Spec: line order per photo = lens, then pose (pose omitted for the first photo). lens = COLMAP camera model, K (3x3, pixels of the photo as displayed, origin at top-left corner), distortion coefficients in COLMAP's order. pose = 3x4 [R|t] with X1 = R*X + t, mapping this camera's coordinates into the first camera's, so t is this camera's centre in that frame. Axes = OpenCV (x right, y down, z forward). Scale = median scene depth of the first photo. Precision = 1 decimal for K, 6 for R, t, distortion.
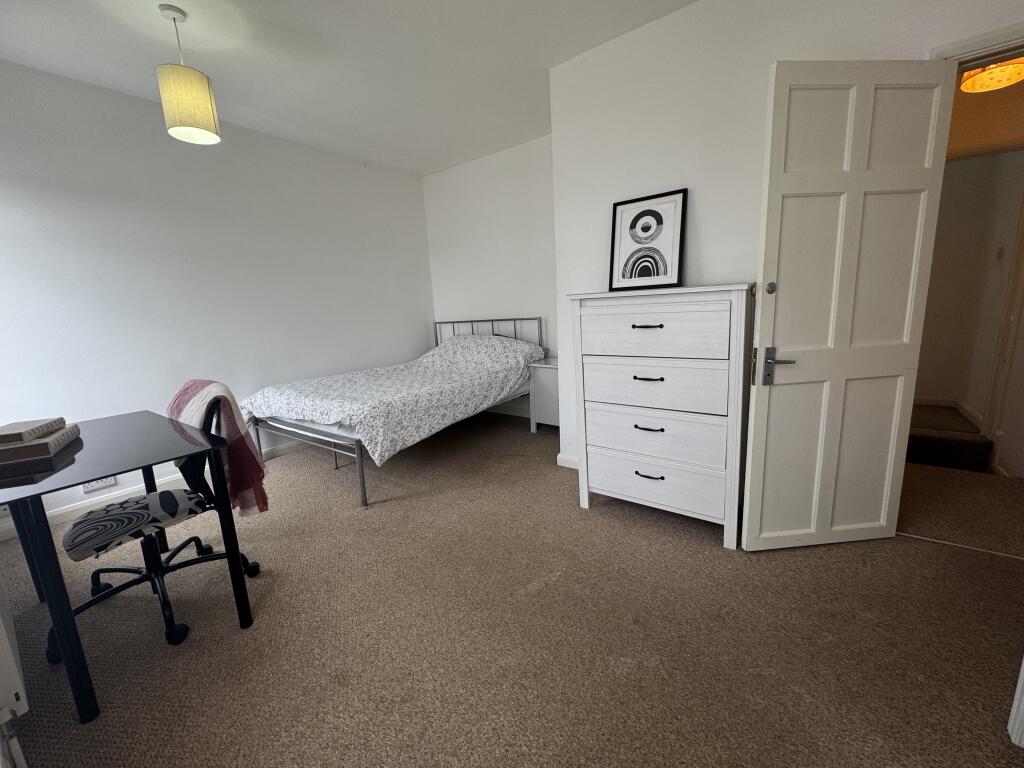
lens RADIAL K [[408.3, 0, 510.2], [0, 408.3, 378.8], [0, 0, 1]] dist [-0.004067, 0.000776]
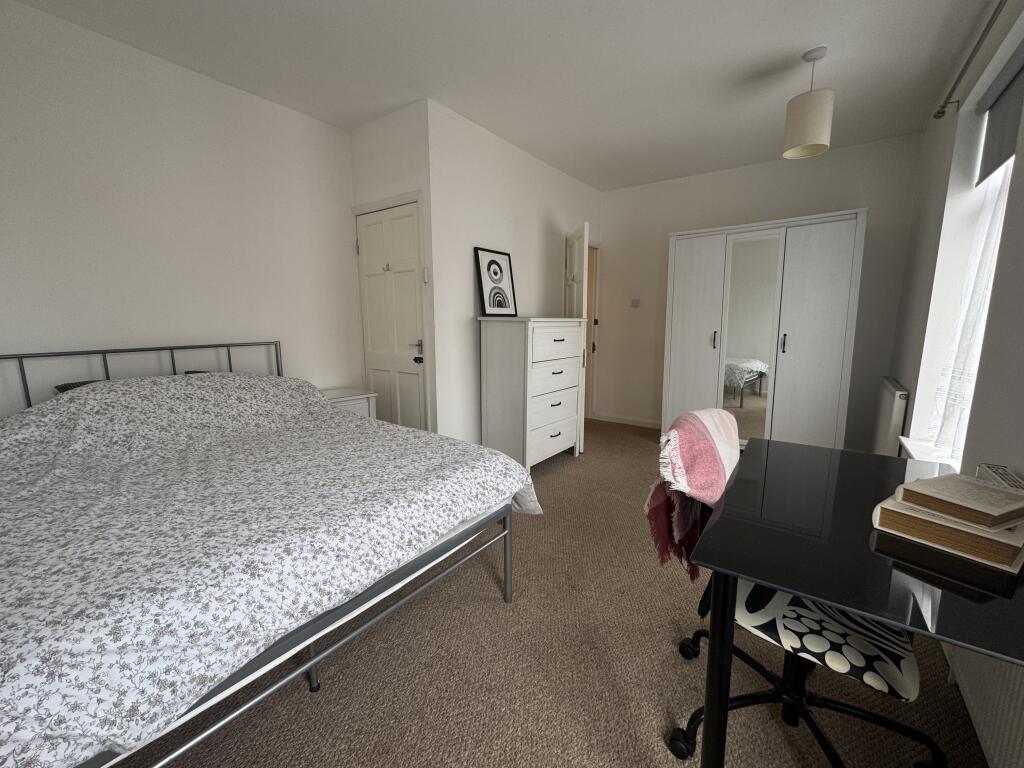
lens RADIAL K [[408.3, 0, 510.2], [0, 408.3, 378.8], [0, 0, 1]] dist [-0.004067, 0.000776]
pose [[0.013463, -0.088272, 0.996005, -1.070499], [0.175053, 0.980920, 0.084569, -0.123026], [-0.984467, 0.173215, 0.028658, 0.962992]]
